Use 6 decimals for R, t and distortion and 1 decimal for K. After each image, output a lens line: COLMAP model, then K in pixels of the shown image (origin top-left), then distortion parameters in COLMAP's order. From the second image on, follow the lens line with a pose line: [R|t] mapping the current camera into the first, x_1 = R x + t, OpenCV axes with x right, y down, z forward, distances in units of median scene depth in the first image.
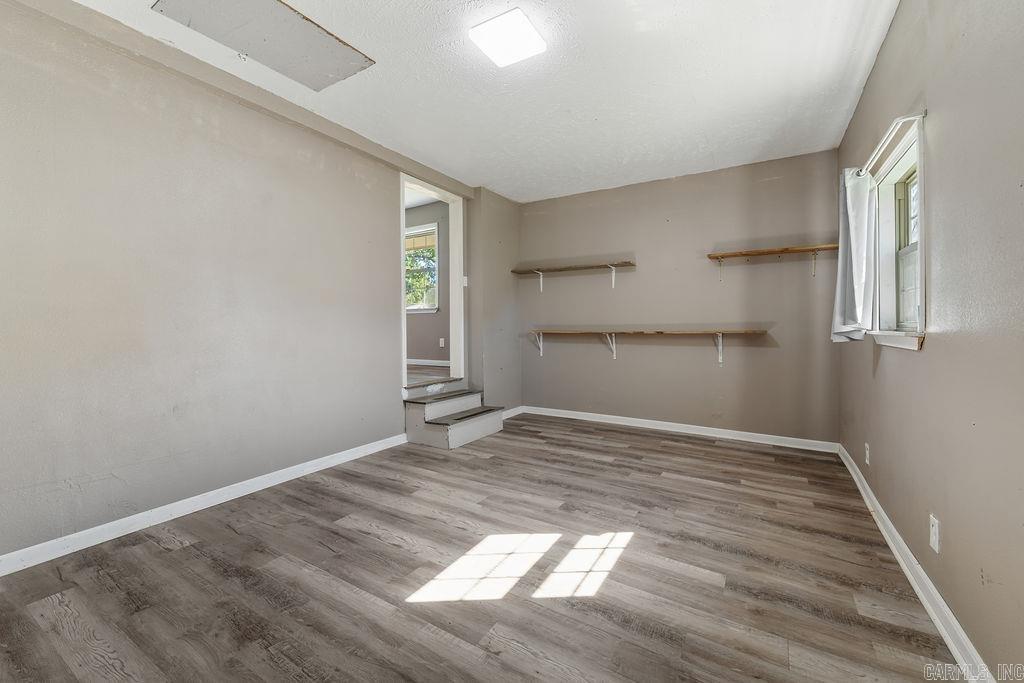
lens RADIAL K [[422.1, 0, 509.9], [0, 422.1, 324.4], [0, 0, 1]] dist [0.001467, -0.000982]
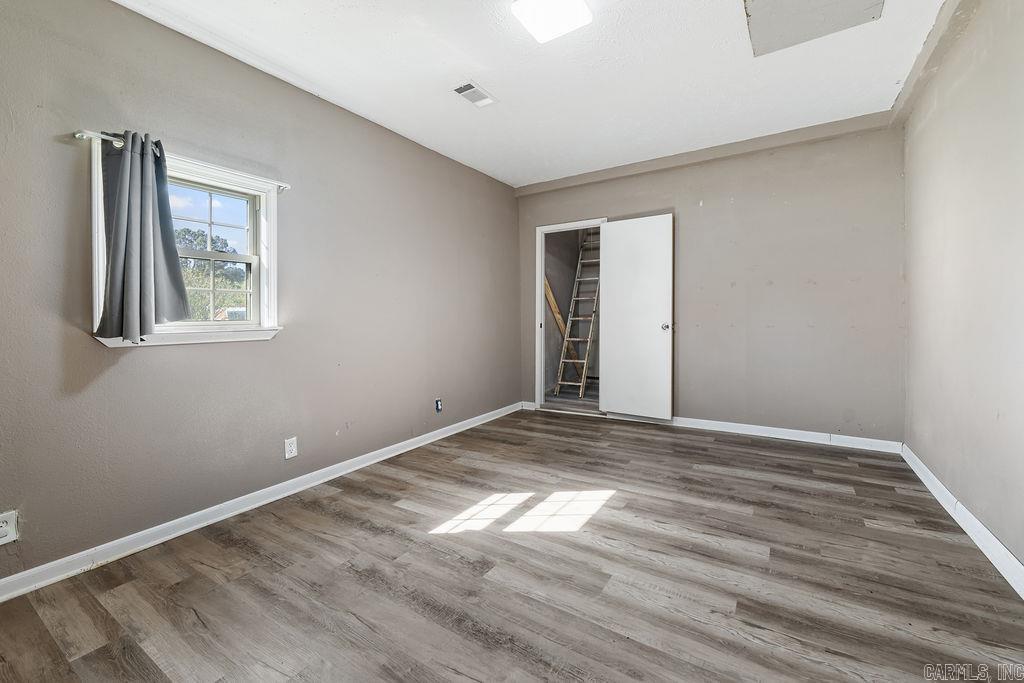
lens RADIAL K [[422.1, 0, 509.9], [0, 422.1, 324.4], [0, 0, 1]] dist [0.001467, -0.000982]
pose [[-0.999518, 0.019130, 0.024442, 0.074234], [0.019417, 0.999745, 0.011566, 0.007261], [-0.024214, 0.012035, -0.999634, 2.019567]]
